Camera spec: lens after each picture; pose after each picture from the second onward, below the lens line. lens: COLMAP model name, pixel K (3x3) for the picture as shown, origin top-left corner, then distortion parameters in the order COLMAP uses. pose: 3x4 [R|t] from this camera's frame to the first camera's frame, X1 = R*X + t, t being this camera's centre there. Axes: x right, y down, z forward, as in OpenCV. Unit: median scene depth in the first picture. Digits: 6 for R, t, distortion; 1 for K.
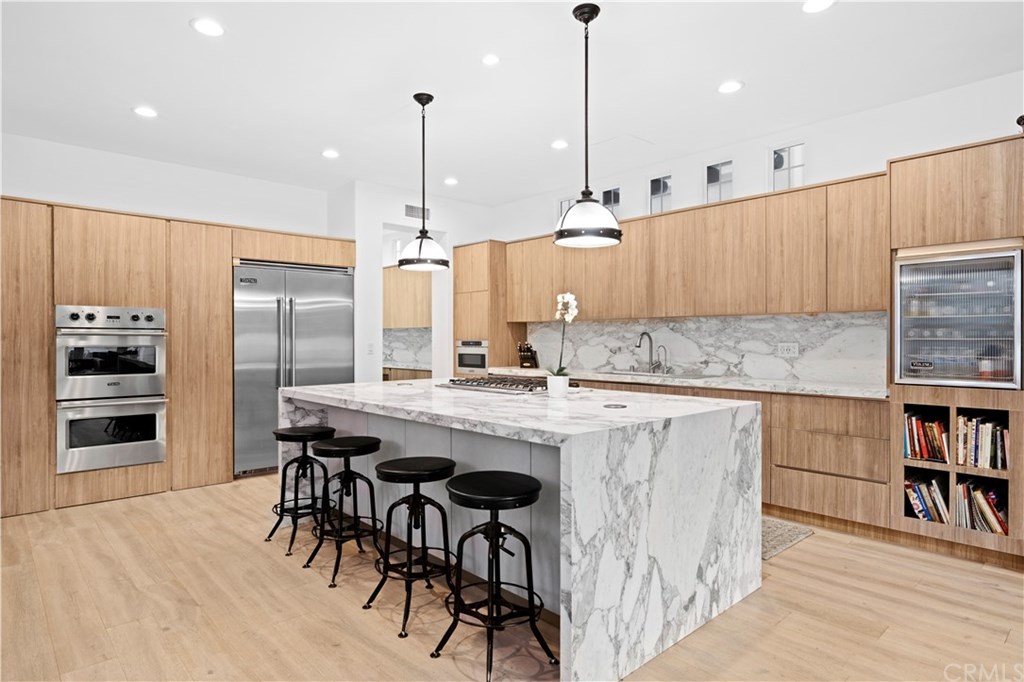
lens RADIAL K [[578.9, 0, 512.0], [0, 578.9, 341.0], [0, 0, 1]] dist [0.003680, 0.000658]
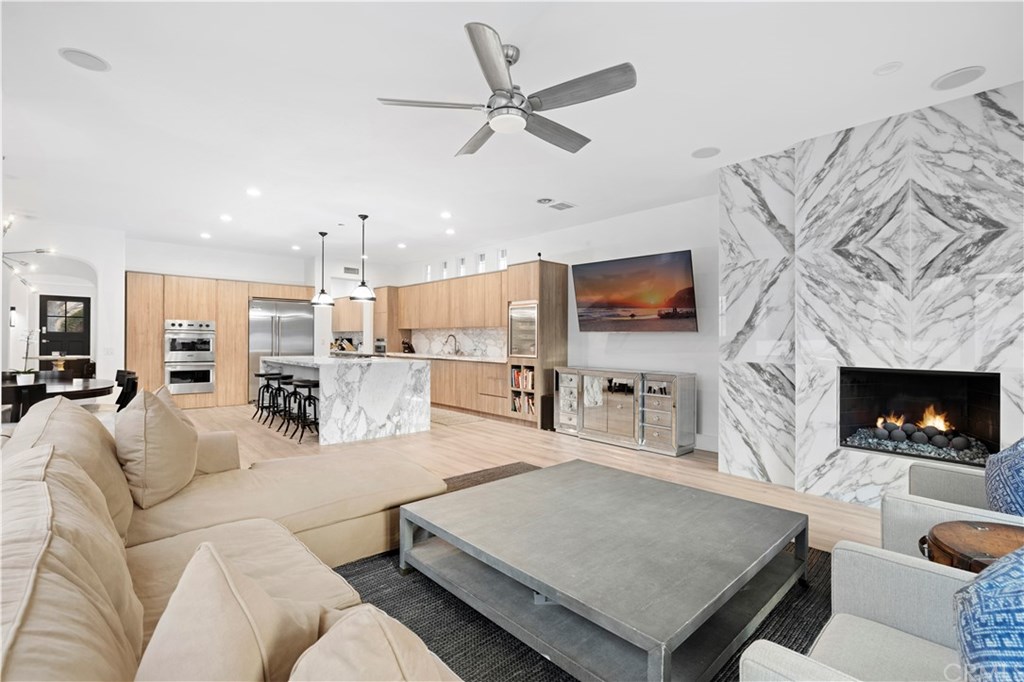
lens RADIAL K [[458.4, 0, 512.0], [0, 458.4, 341.0], [0, 0, 1]] dist [0.001172, 0.000101]
pose [[0.999931, 0.011435, -0.002535, 0.514661], [-0.011439, 0.999933, -0.001896, 0.008268], [0.002513, 0.001925, 0.999995, -0.706405]]
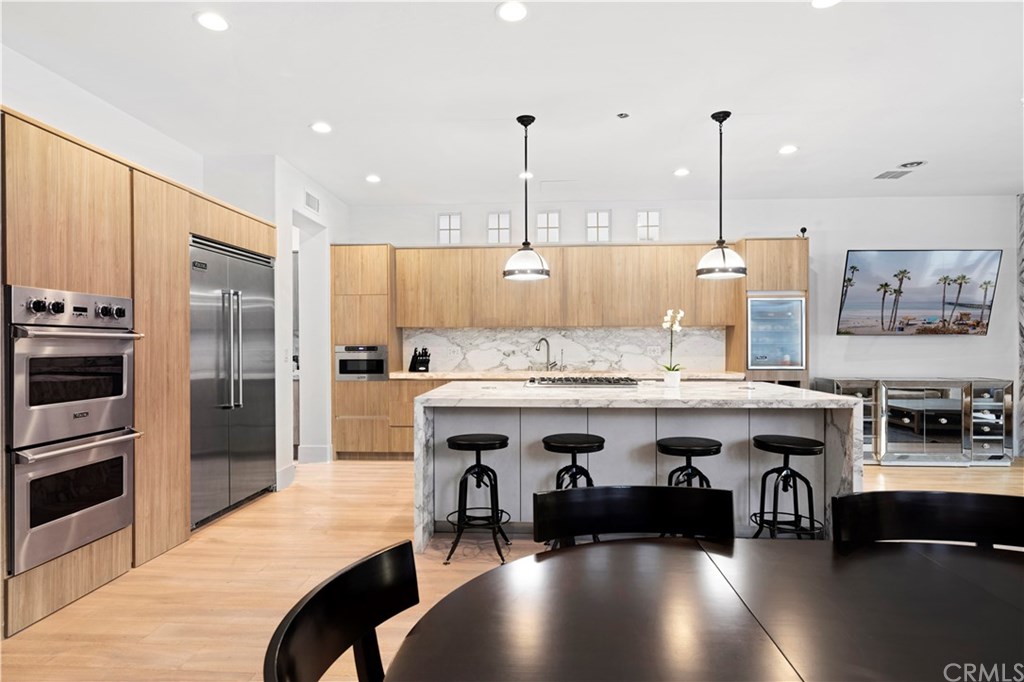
lens RADIAL K [[561.5, 0, 512.0], [0, 561.5, 341.0], [0, 0, 1]] dist [-0.003153, 0.000272]
pose [[0.717118, 0.003122, 0.696944, -0.752322], [0.003648, 0.999959, -0.008232, 0.000506], [-0.696942, 0.008445, 0.717078, 0.229040]]
